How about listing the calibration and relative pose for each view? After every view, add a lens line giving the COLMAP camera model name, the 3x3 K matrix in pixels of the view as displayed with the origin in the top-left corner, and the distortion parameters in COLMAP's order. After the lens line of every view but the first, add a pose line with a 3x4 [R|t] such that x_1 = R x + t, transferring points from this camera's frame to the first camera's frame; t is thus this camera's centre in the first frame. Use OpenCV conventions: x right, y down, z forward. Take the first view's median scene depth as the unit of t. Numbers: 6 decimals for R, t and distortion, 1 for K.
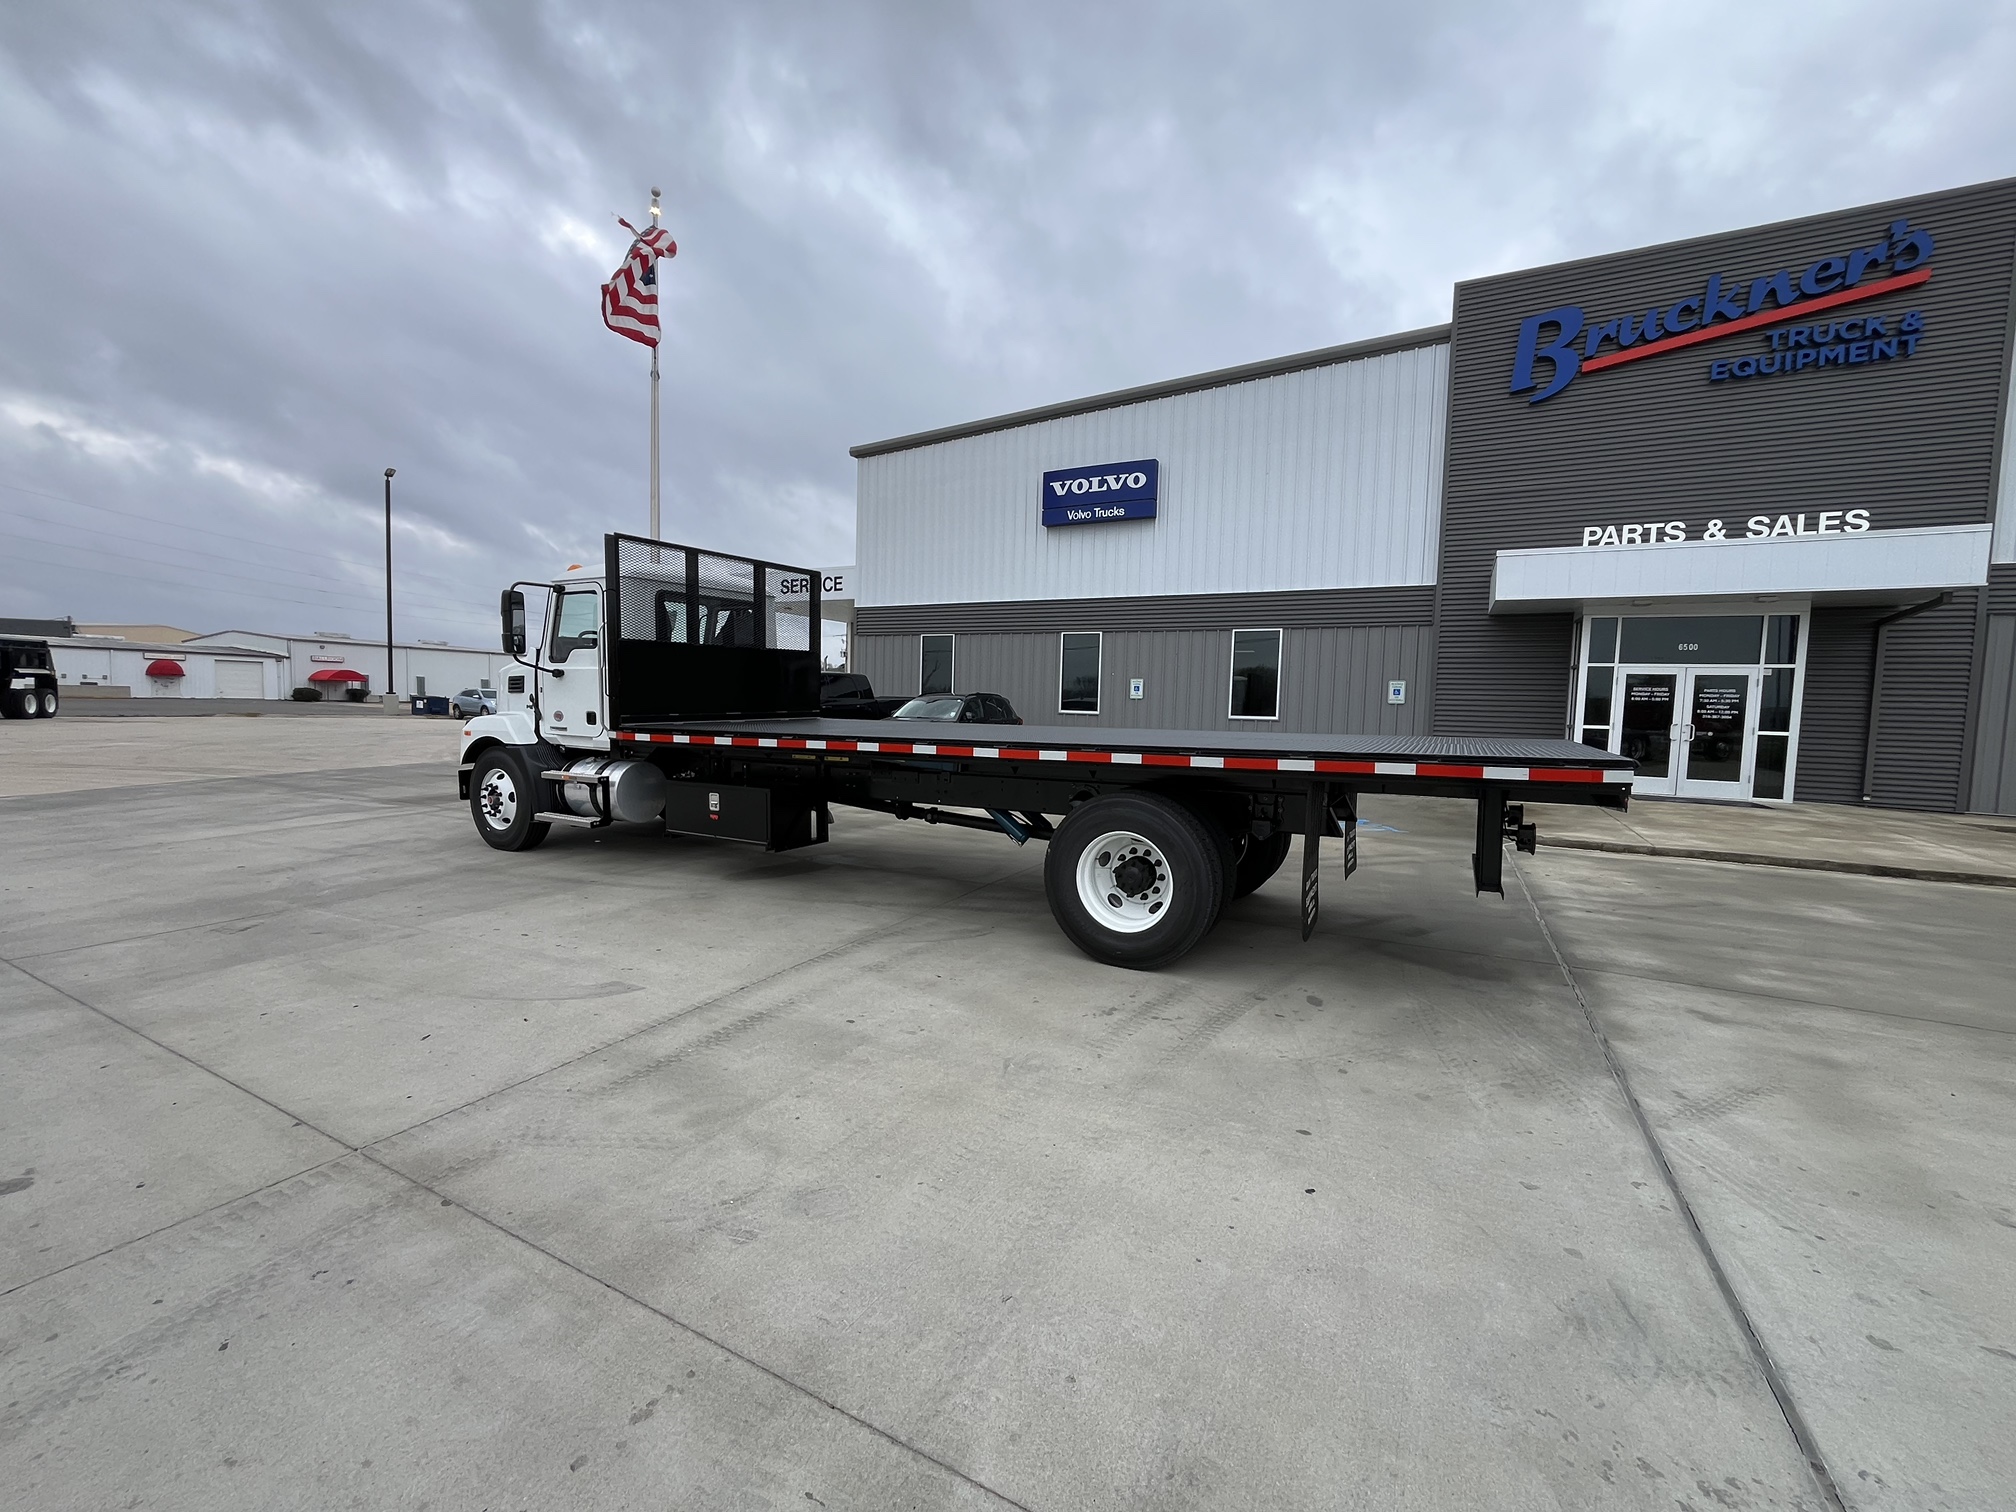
lens RADIAL K [[820.7, 0, 1002.7], [0, 820.7, 760.4], [0, 0, 1]] dist [-0.003229, 0.000265]
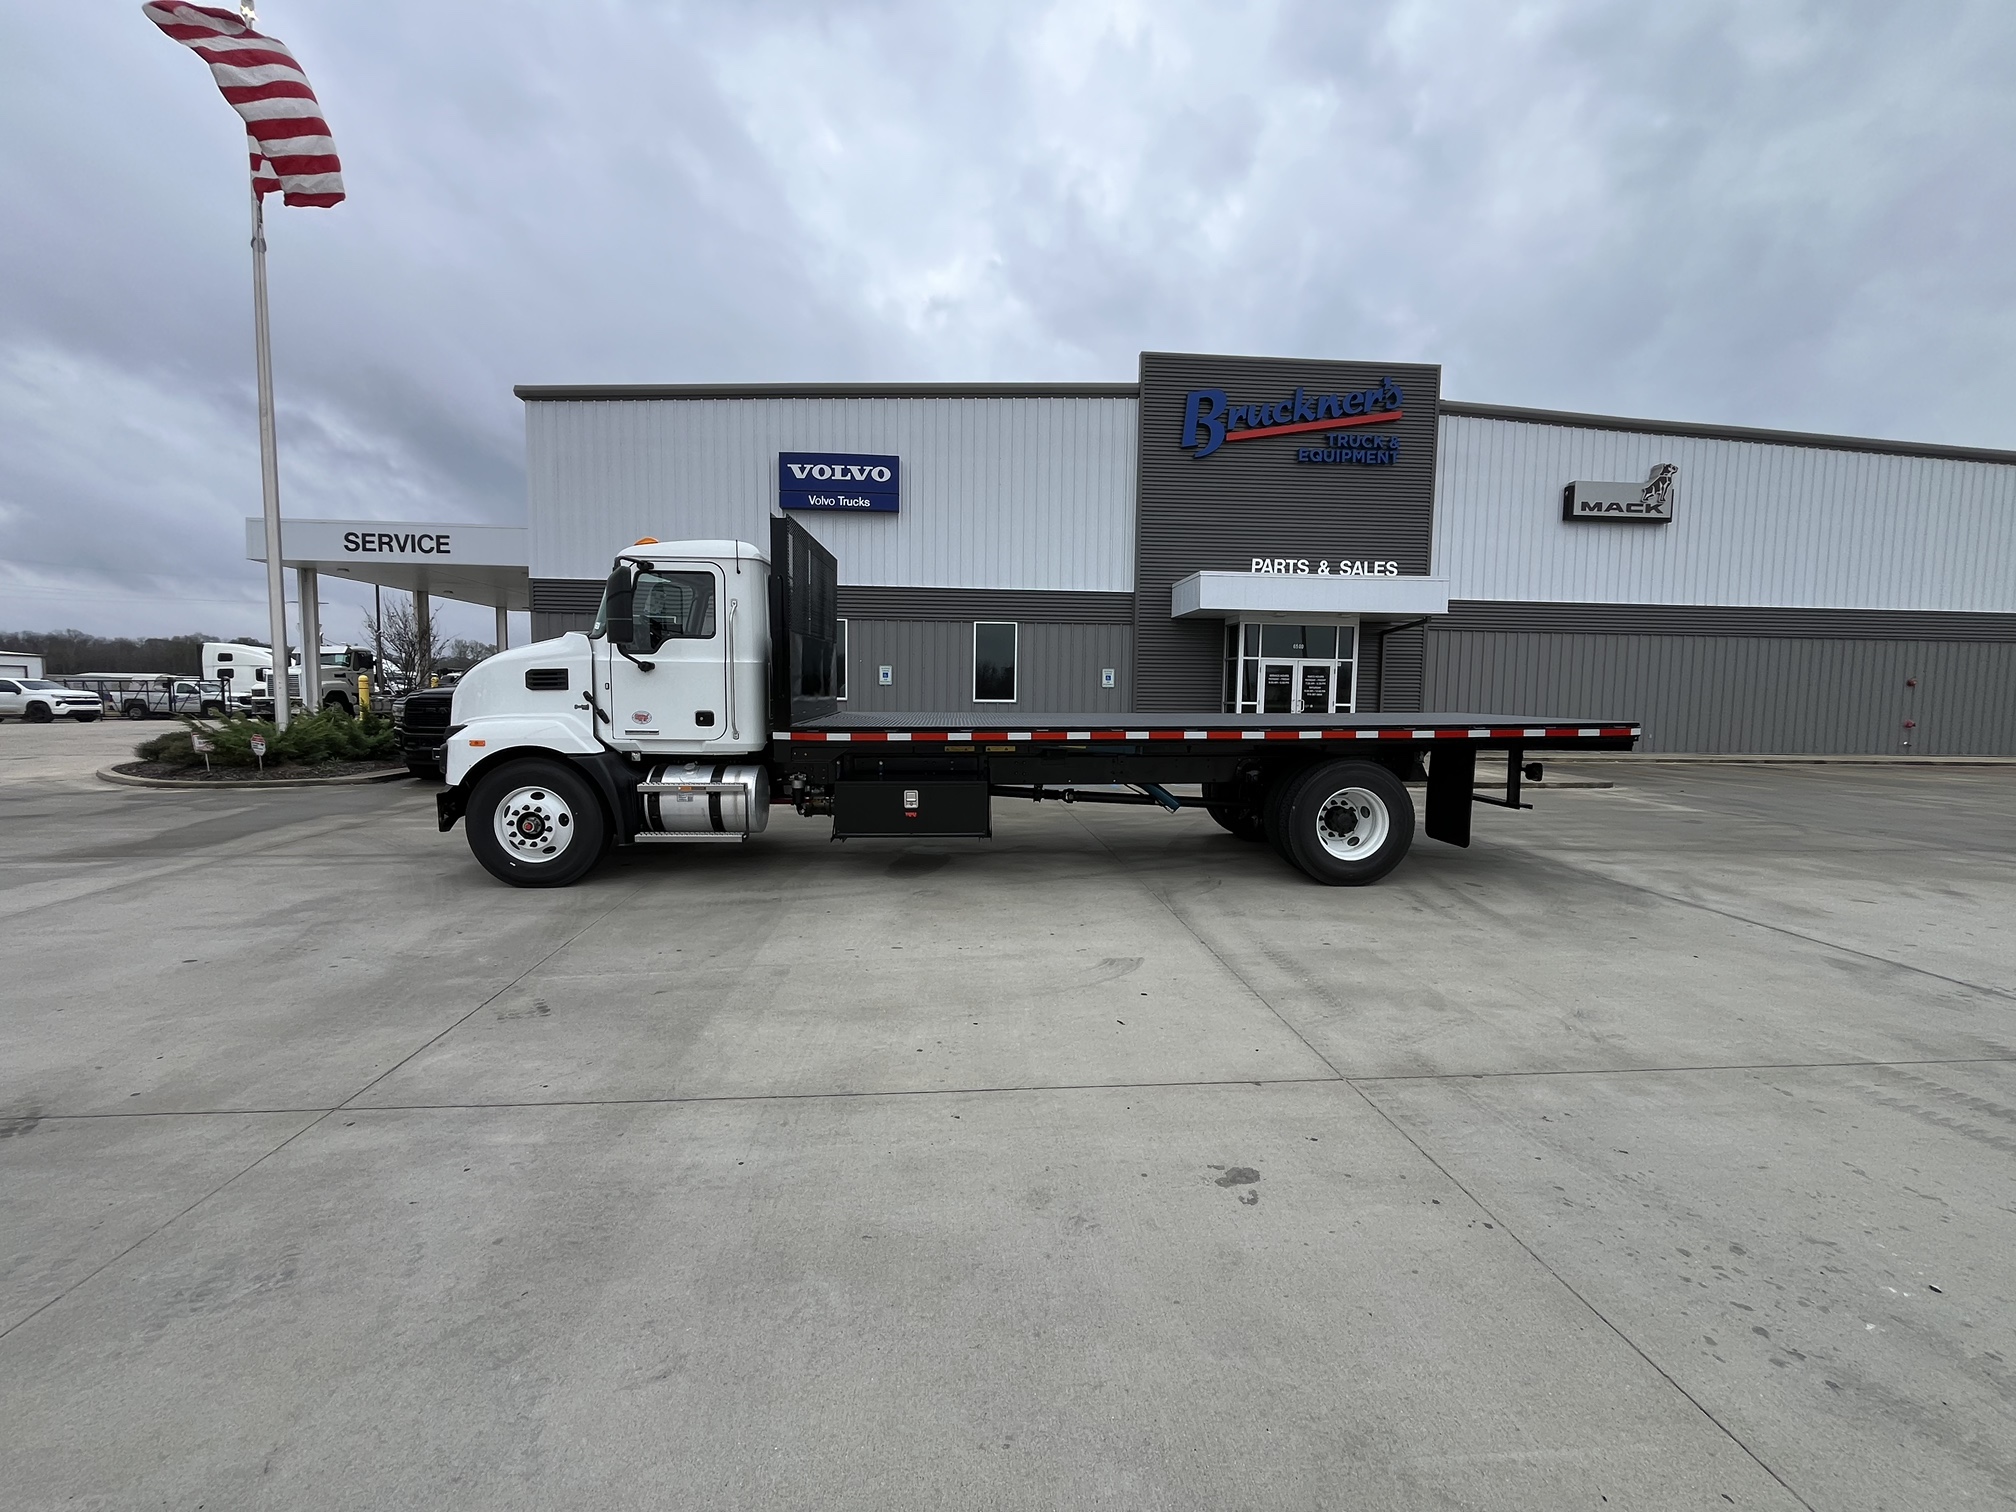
lens RADIAL K [[820.7, 0, 1002.8], [0, 820.7, 759.9], [0, 0, 1]] dist [-0.003229, 0.000265]
pose [[0.845640, -0.057933, 0.530601, -0.411800], [0.046634, 0.998310, 0.034675, -0.013742], [-0.531713, -0.004578, 0.846912, 0.054424]]
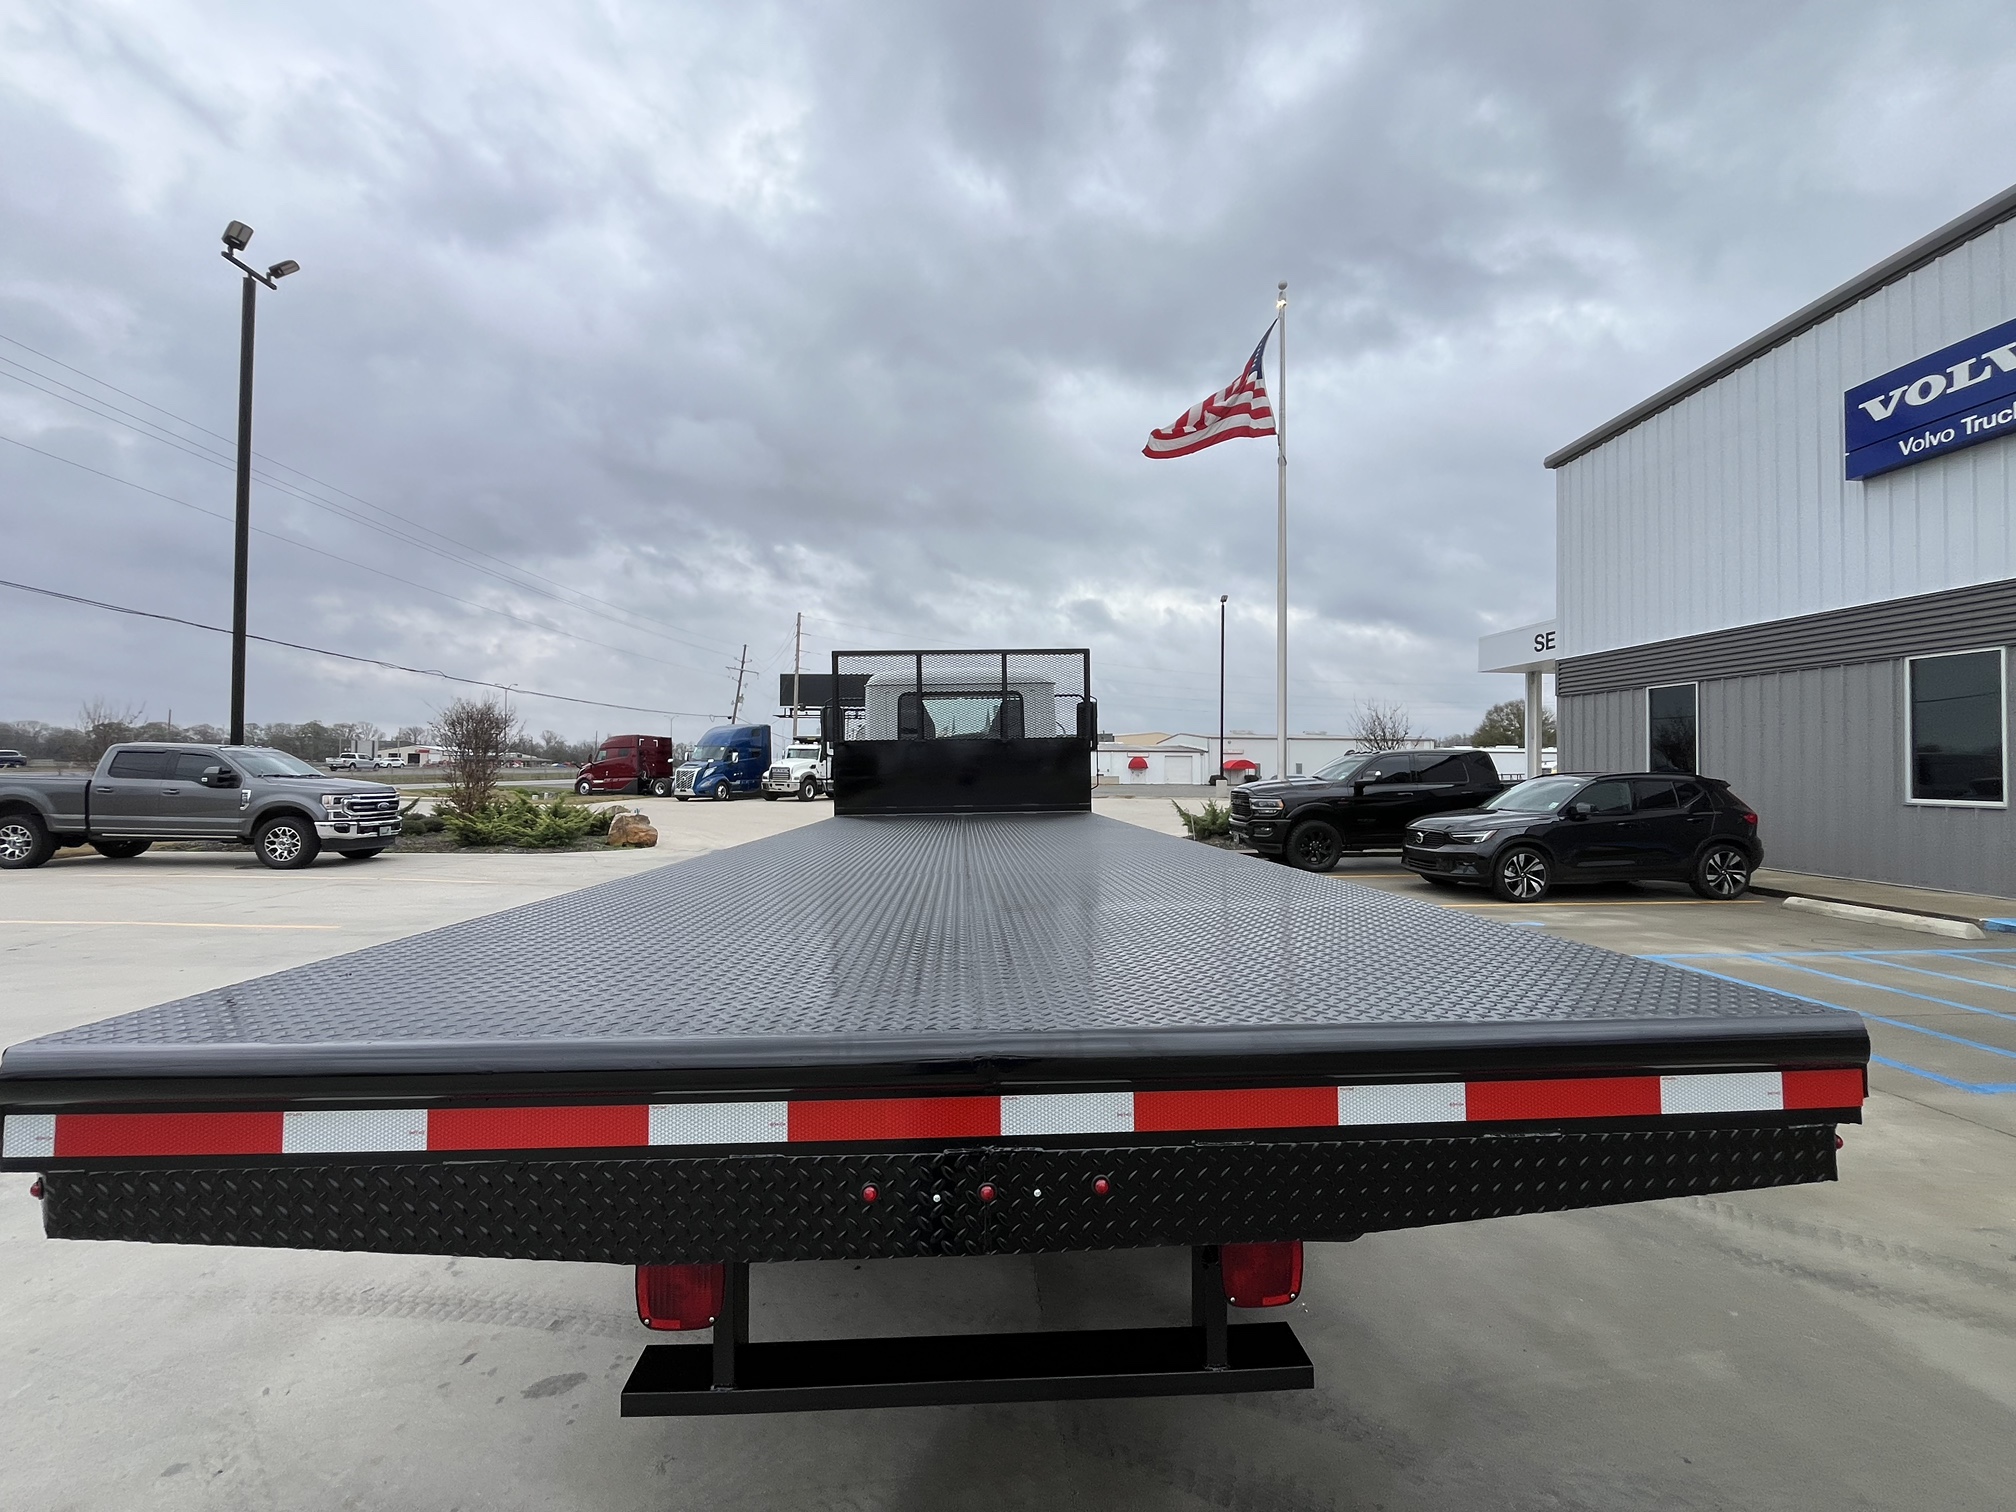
lens RADIAL K [[820.7, 0, 1001.9], [0, 820.7, 758.3], [0, 0, 1]] dist [-0.003229, 0.000265]
pose [[0.525688, -0.034846, -0.849963, 0.344899], [-0.051729, 0.996002, -0.072827, -0.027693], [0.849103, 0.082252, 0.521784, 0.324791]]
